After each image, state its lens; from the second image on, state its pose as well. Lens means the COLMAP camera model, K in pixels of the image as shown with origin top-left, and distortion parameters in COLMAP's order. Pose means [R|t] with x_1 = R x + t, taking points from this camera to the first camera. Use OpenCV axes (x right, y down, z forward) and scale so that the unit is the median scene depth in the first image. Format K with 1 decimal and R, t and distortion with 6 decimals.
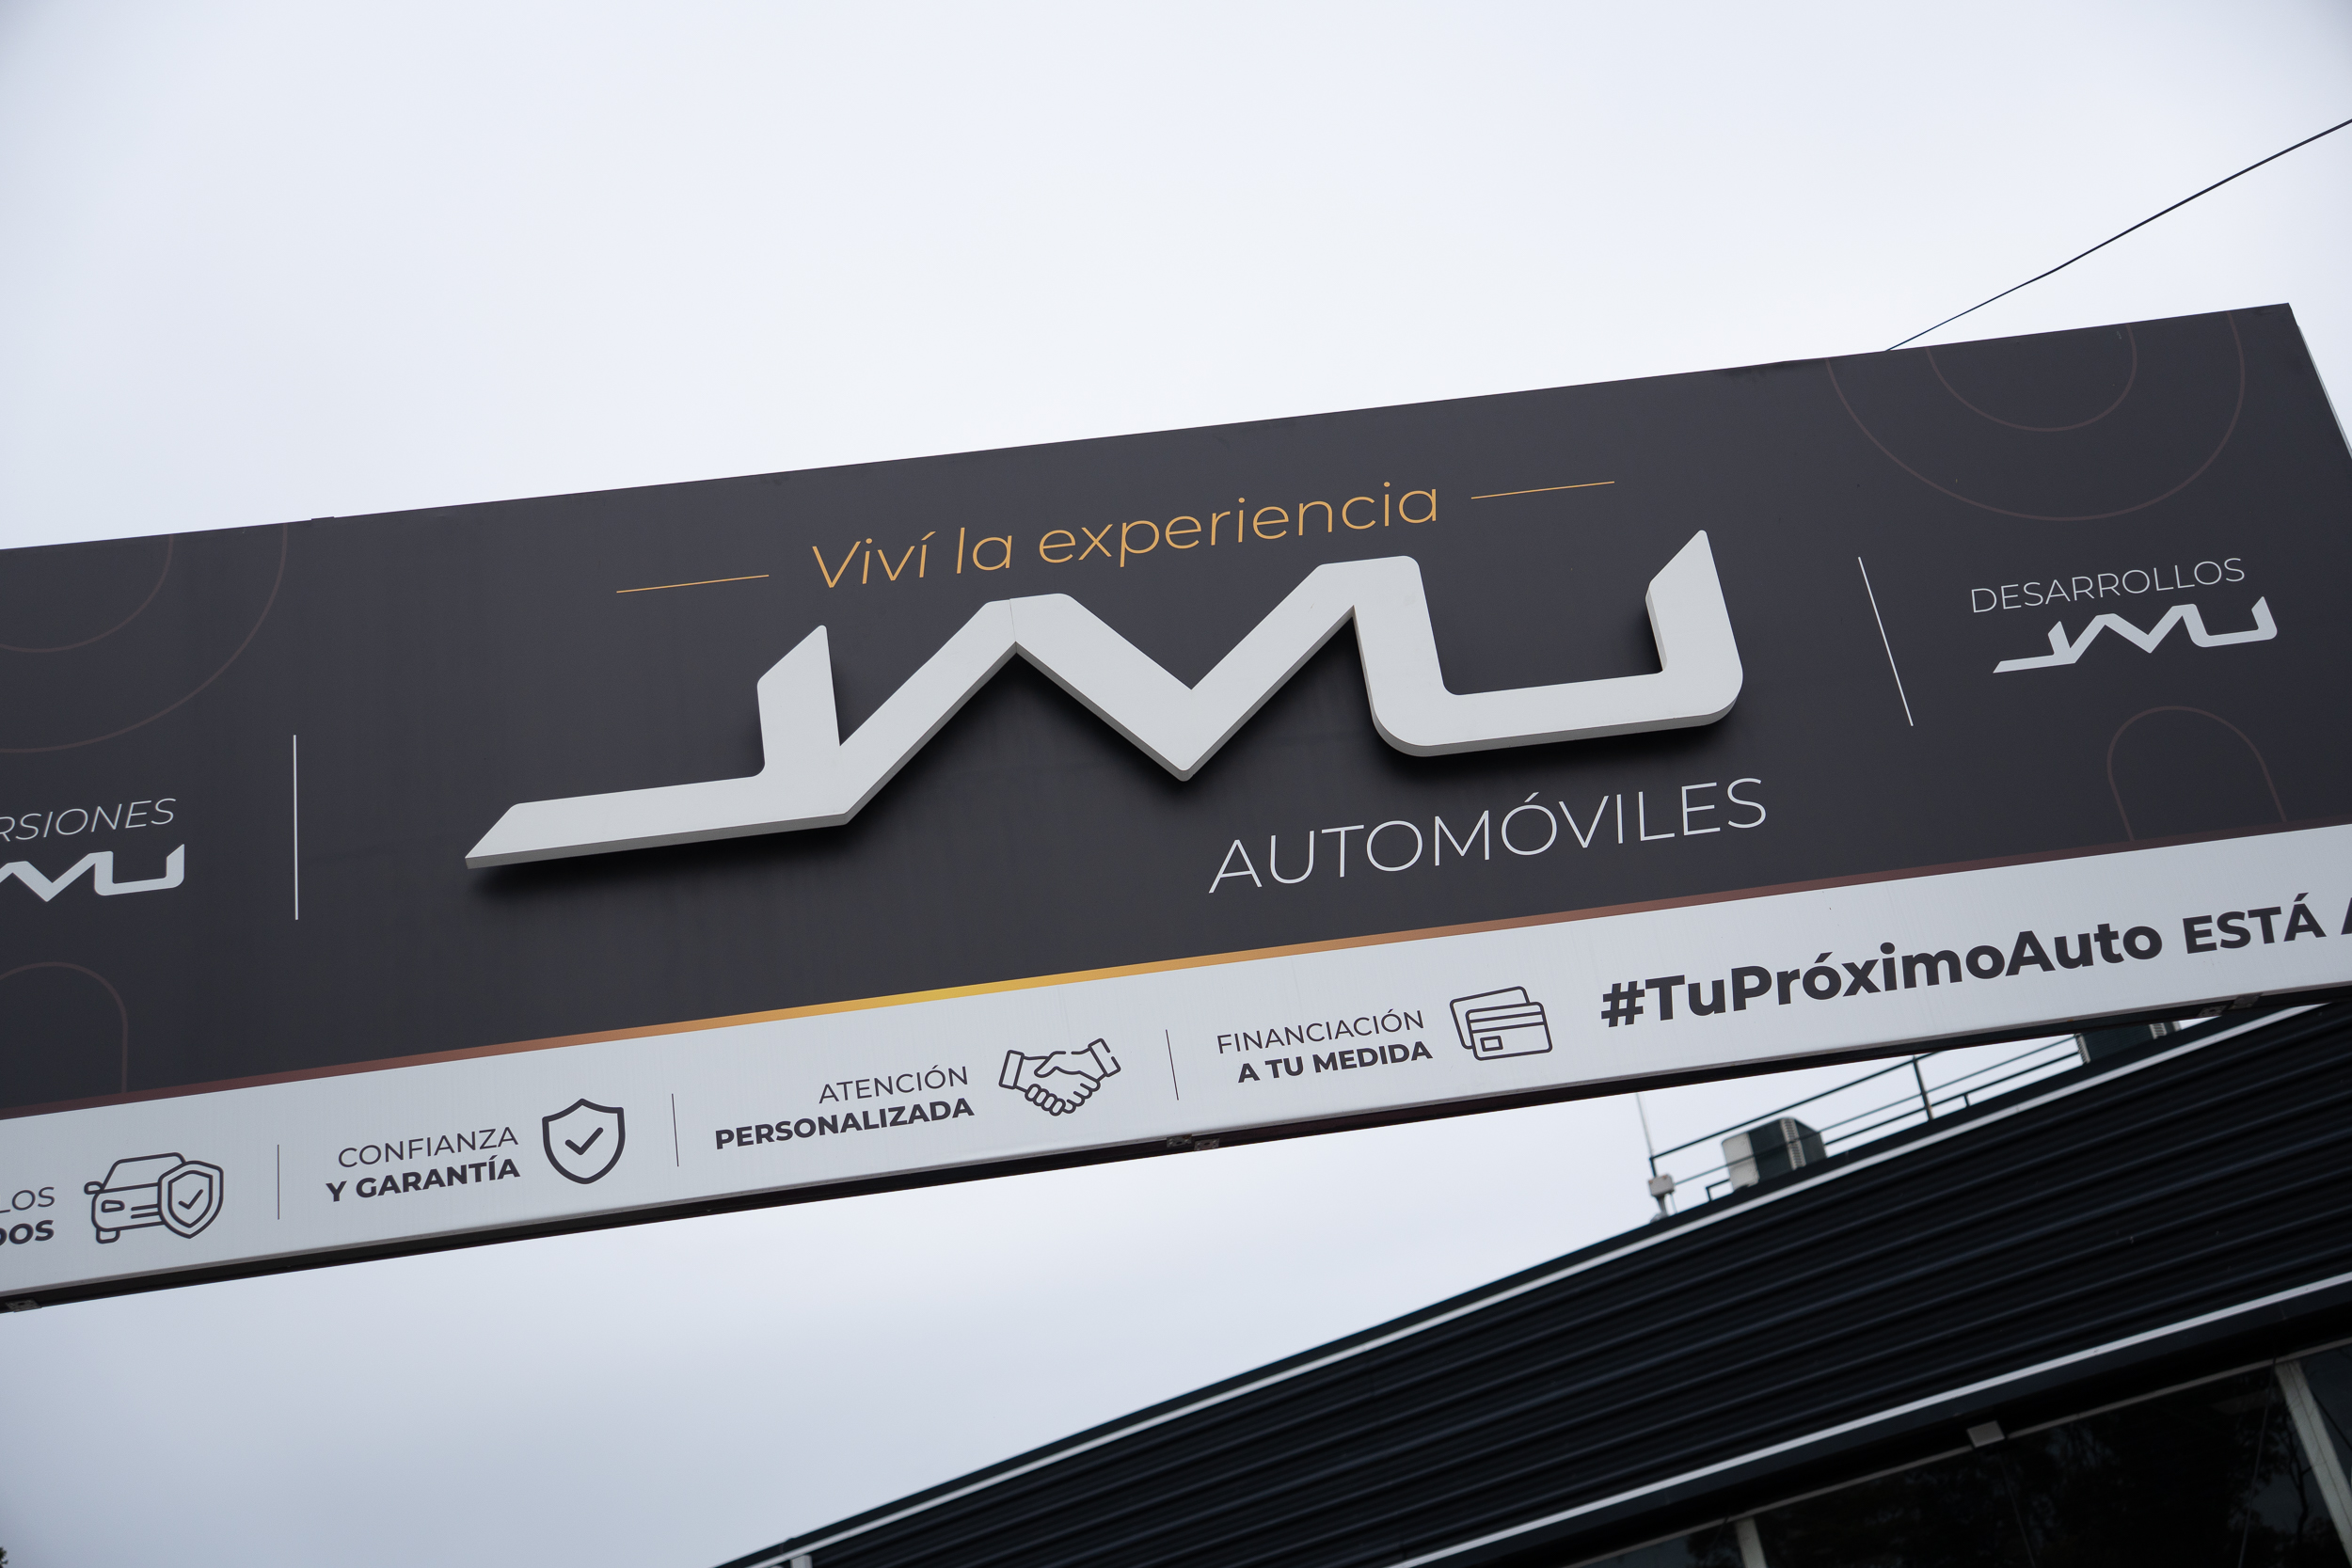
lens RADIAL K [[2821.6, 0, 1176.0], [0, 2821.6, 784.0], [0, 0, 1]] dist [-0.006669, 0.395786]
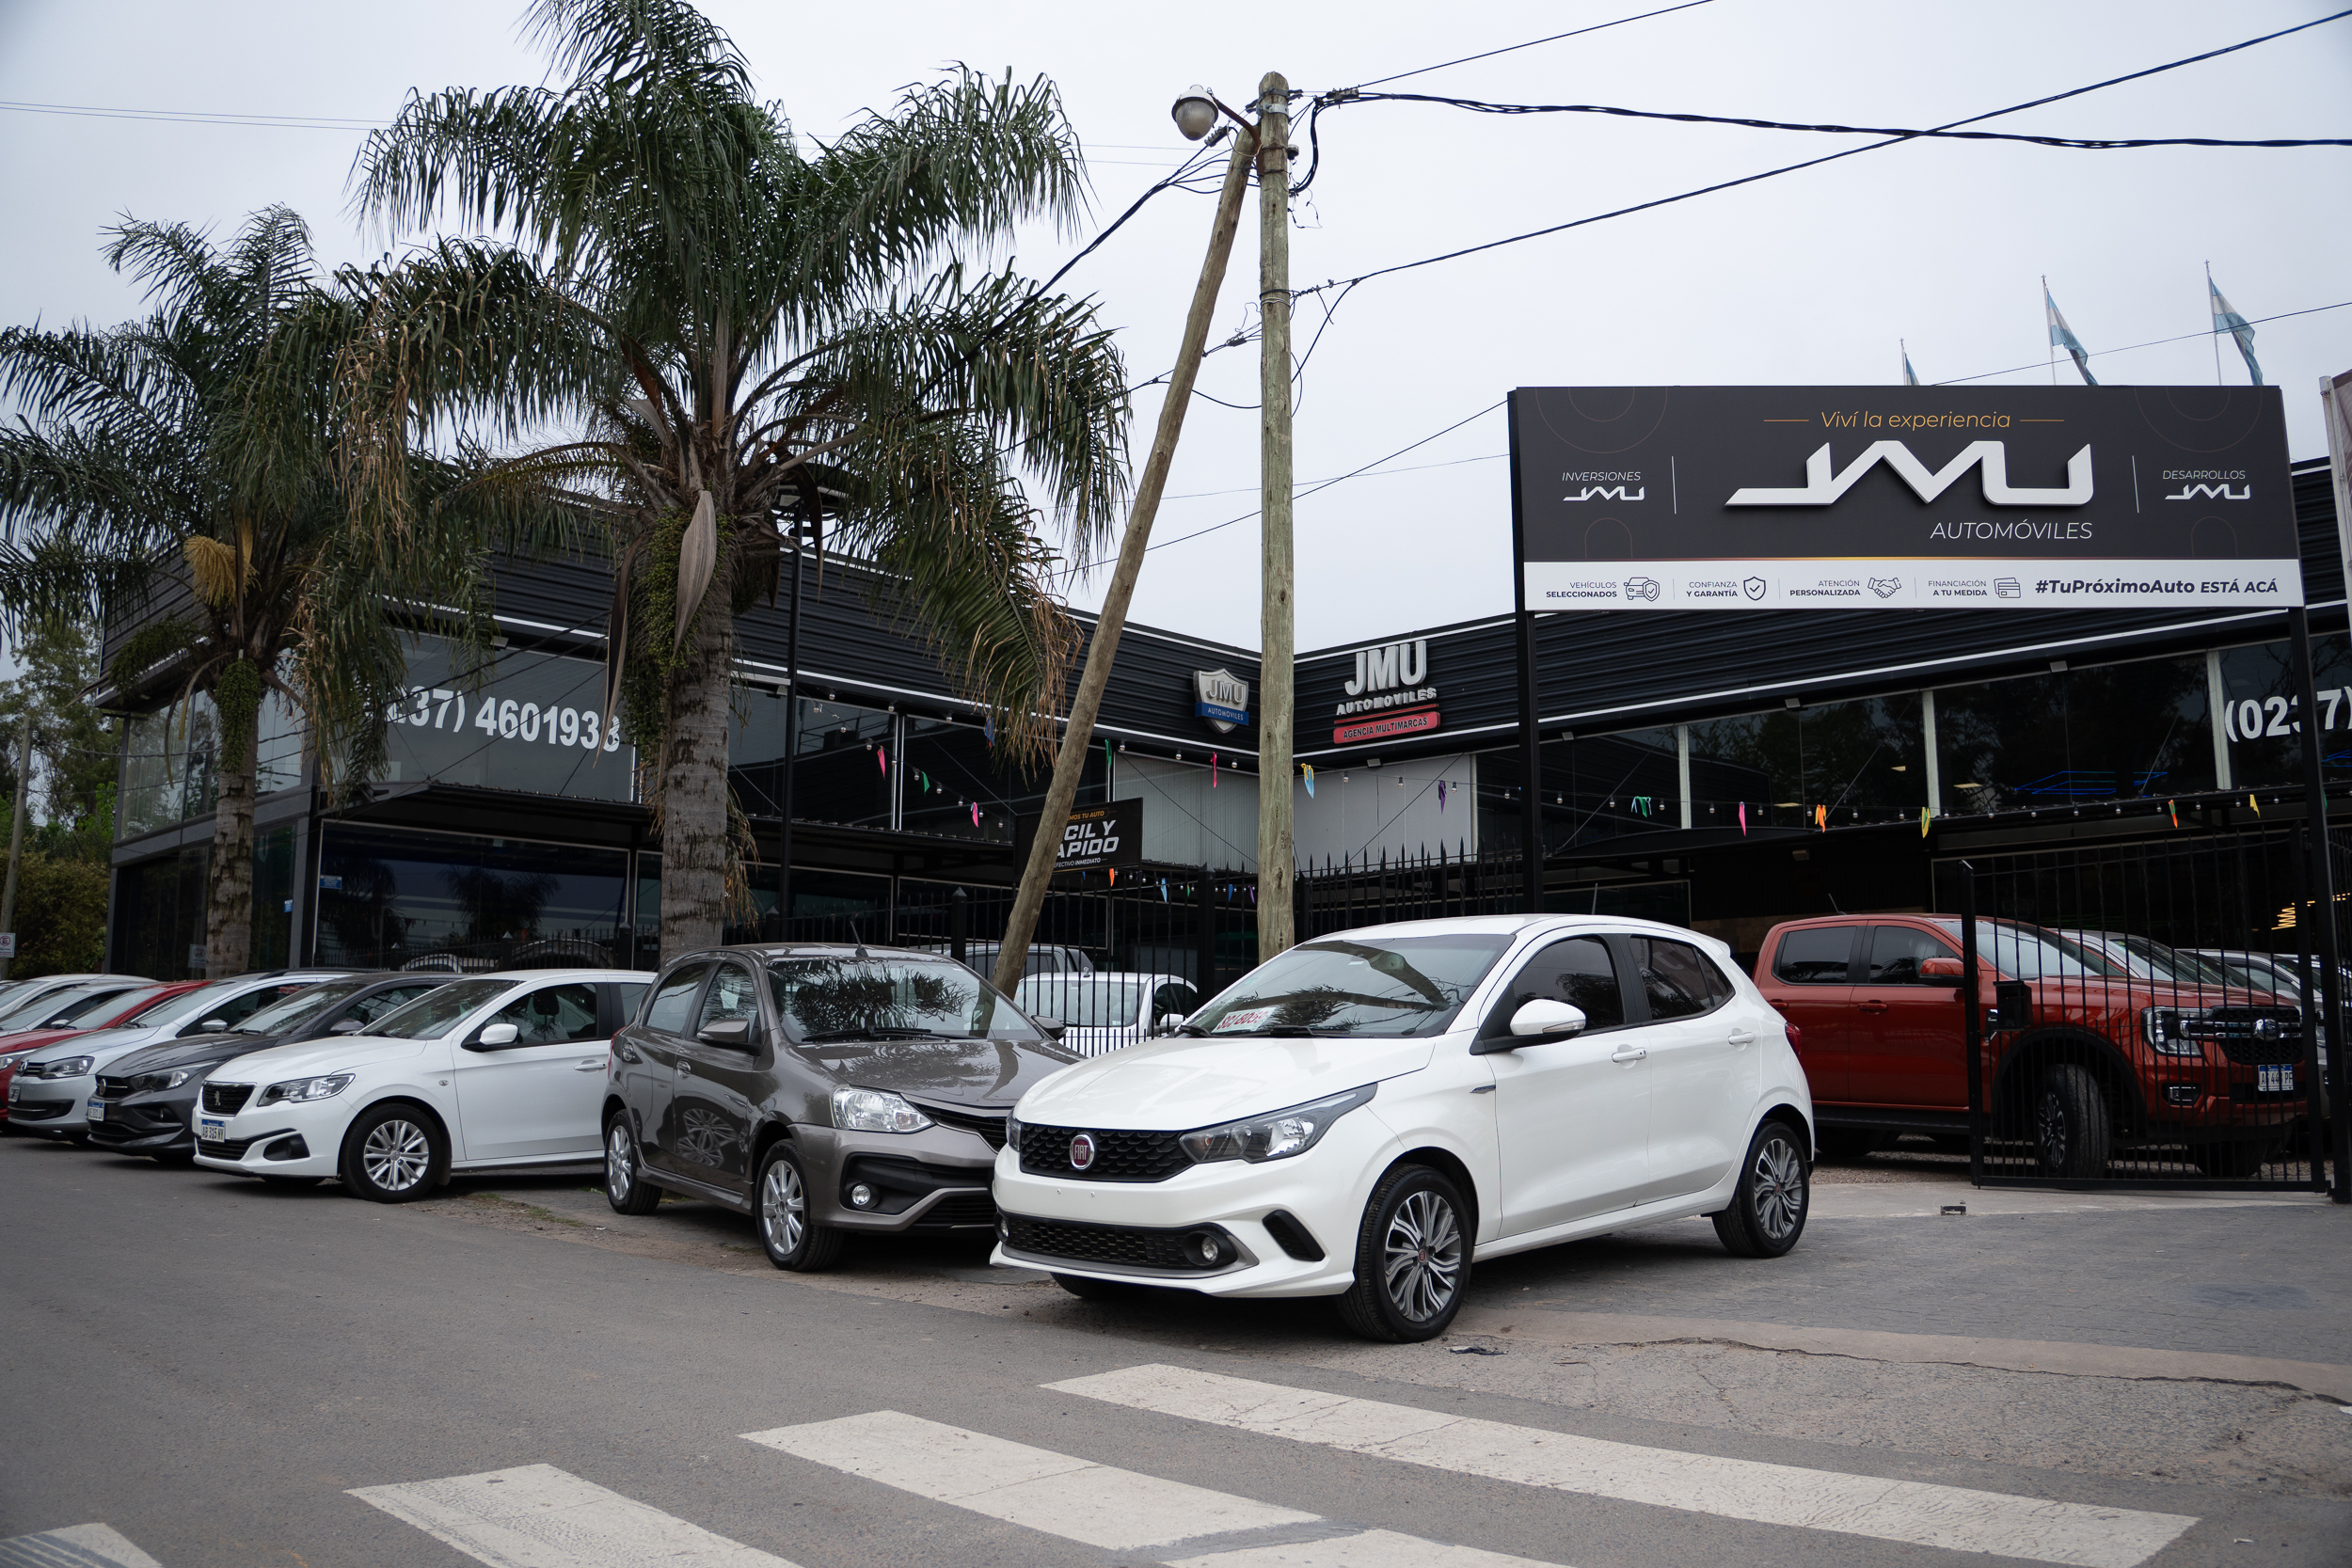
lens RADIAL K [[1832.0, 0, 1176.0], [0, 1832.0, 784.0], [0, 0, 1]] dist [-0.209014, 0.117681]
pose [[0.976408, 0.136818, -0.167057, -0.484455], [-0.070763, 0.933671, 0.351073, -0.370238], [0.204010, -0.330969, 0.921325, -1.274616]]
